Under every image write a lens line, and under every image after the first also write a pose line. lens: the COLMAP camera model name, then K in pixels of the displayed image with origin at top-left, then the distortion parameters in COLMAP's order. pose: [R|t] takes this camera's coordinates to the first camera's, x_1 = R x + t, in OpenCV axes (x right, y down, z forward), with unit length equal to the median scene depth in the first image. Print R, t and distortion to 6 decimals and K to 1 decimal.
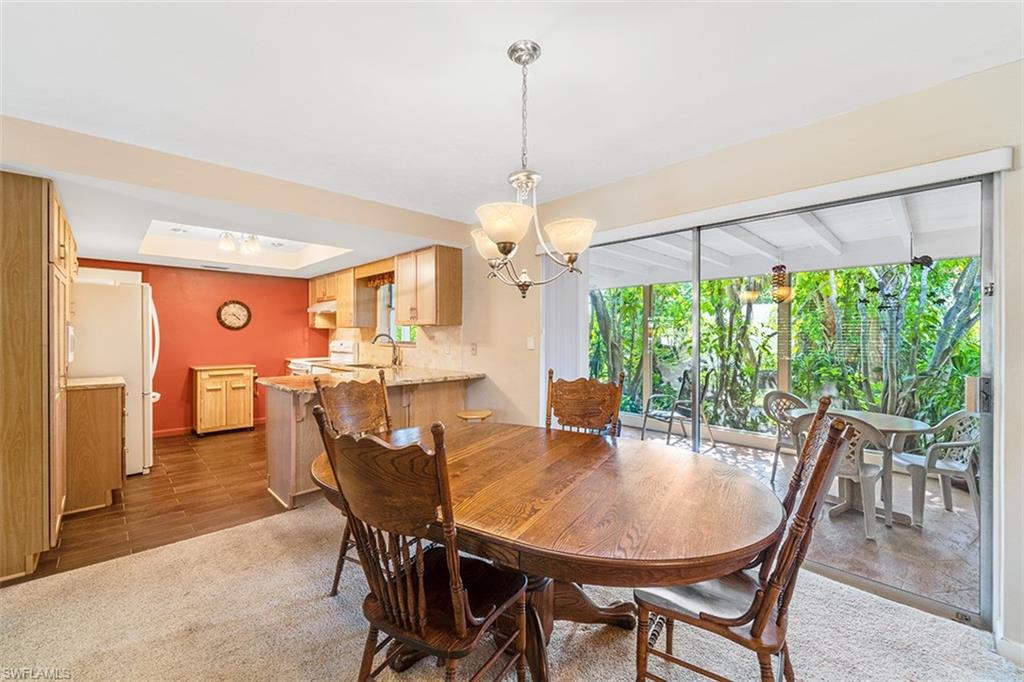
lens RADIAL K [[415.5, 0, 507.0], [0, 415.5, 334.6], [0, 0, 1]] dist [0.001336, -0.000217]
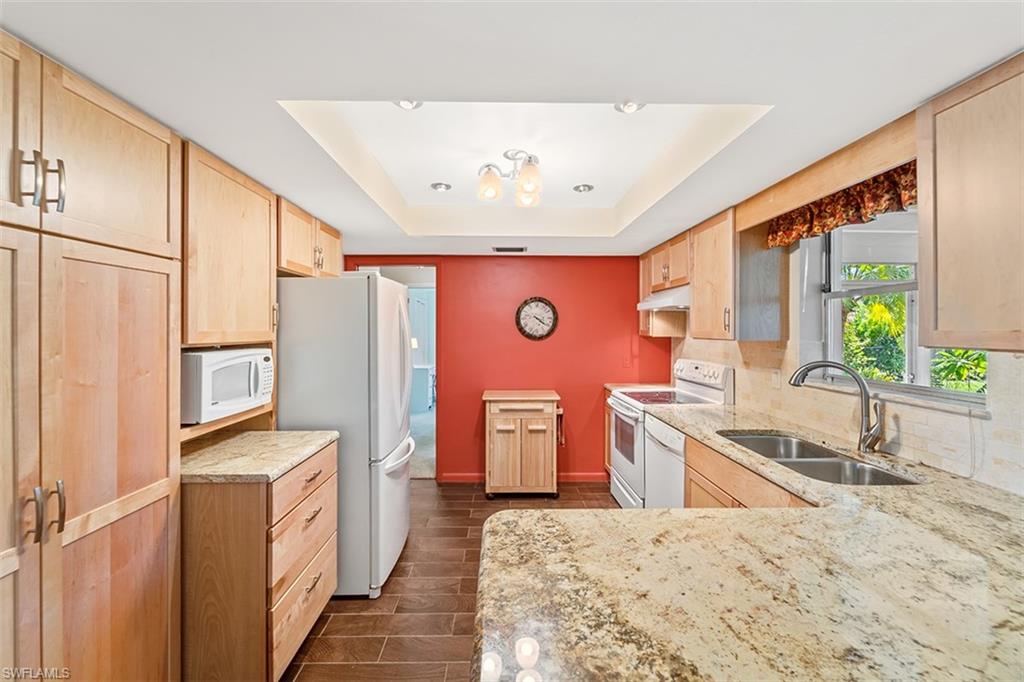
lens RADIAL K [[415.5, 0, 507.0], [0, 415.5, 334.6], [0, 0, 1]] dist [0.001336, -0.000217]
pose [[0.728805, 0.003683, -0.684711, -0.236981], [0.001439, 0.999975, 0.006911, -0.026876], [0.684720, -0.006022, 0.728782, 0.498839]]
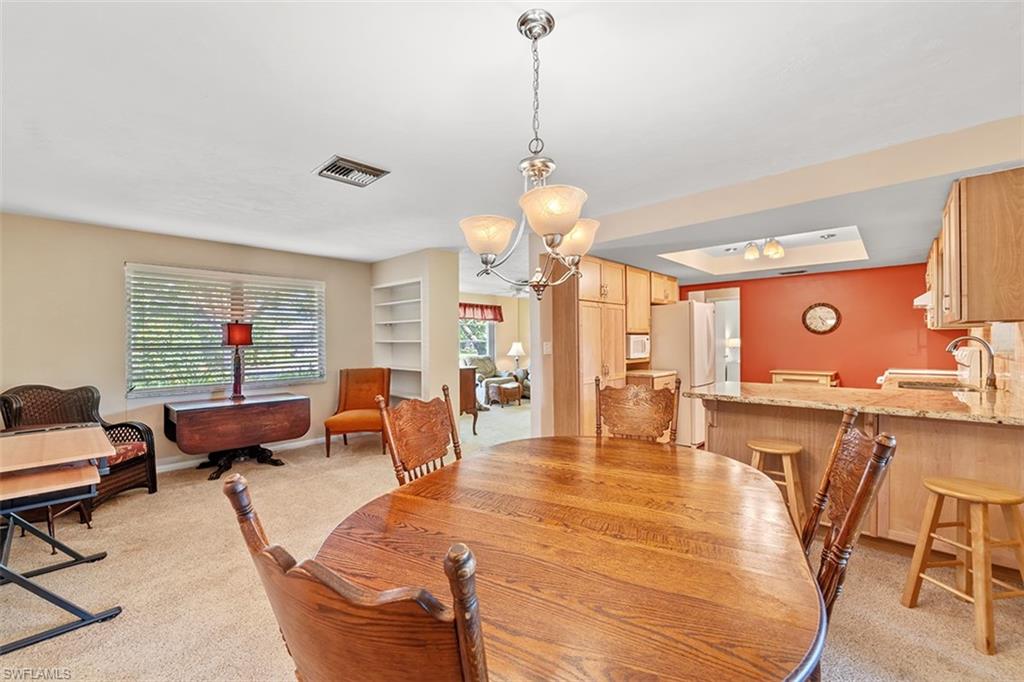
lens RADIAL K [[415.5, 0, 507.0], [0, 415.5, 334.6], [0, 0, 1]] dist [0.001336, -0.000217]
pose [[0.042975, -0.017709, -0.998919, 0.274528], [0.006267, 0.999828, -0.017455, 0.001800], [0.999056, -0.005510, 0.043079, 0.264825]]
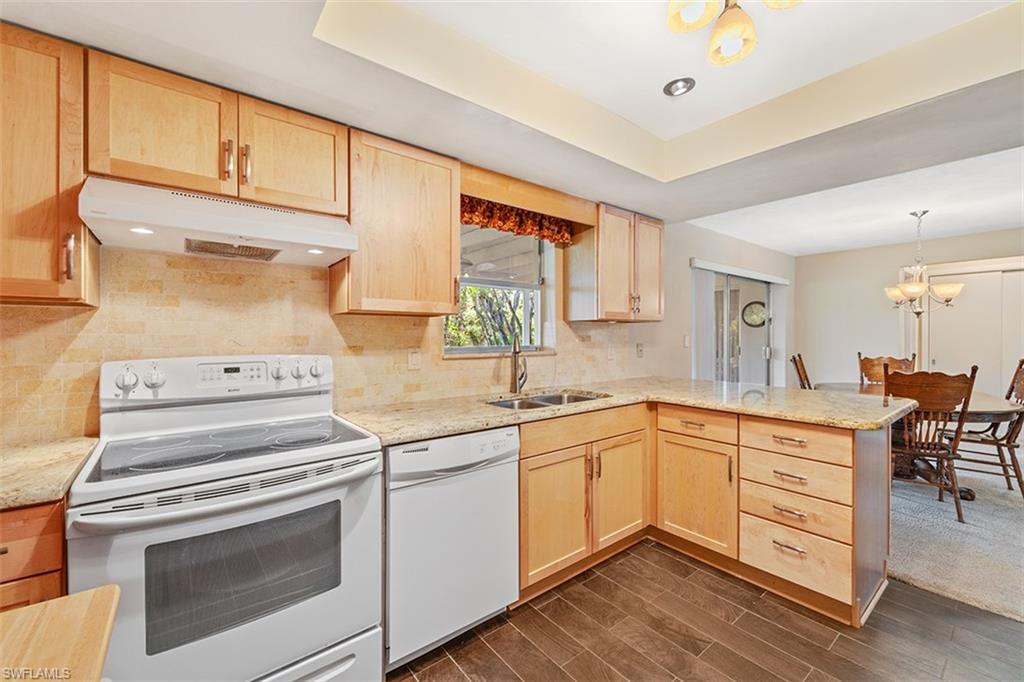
lens RADIAL K [[415.5, 0, 507.0], [0, 415.5, 334.6], [0, 0, 1]] dist [0.001336, -0.000217]
pose [[0.107778, -0.005896, 0.994158, -0.736400], [-0.002894, 0.999976, 0.006244, -0.002268], [-0.994171, -0.003550, 0.107758, 0.895477]]
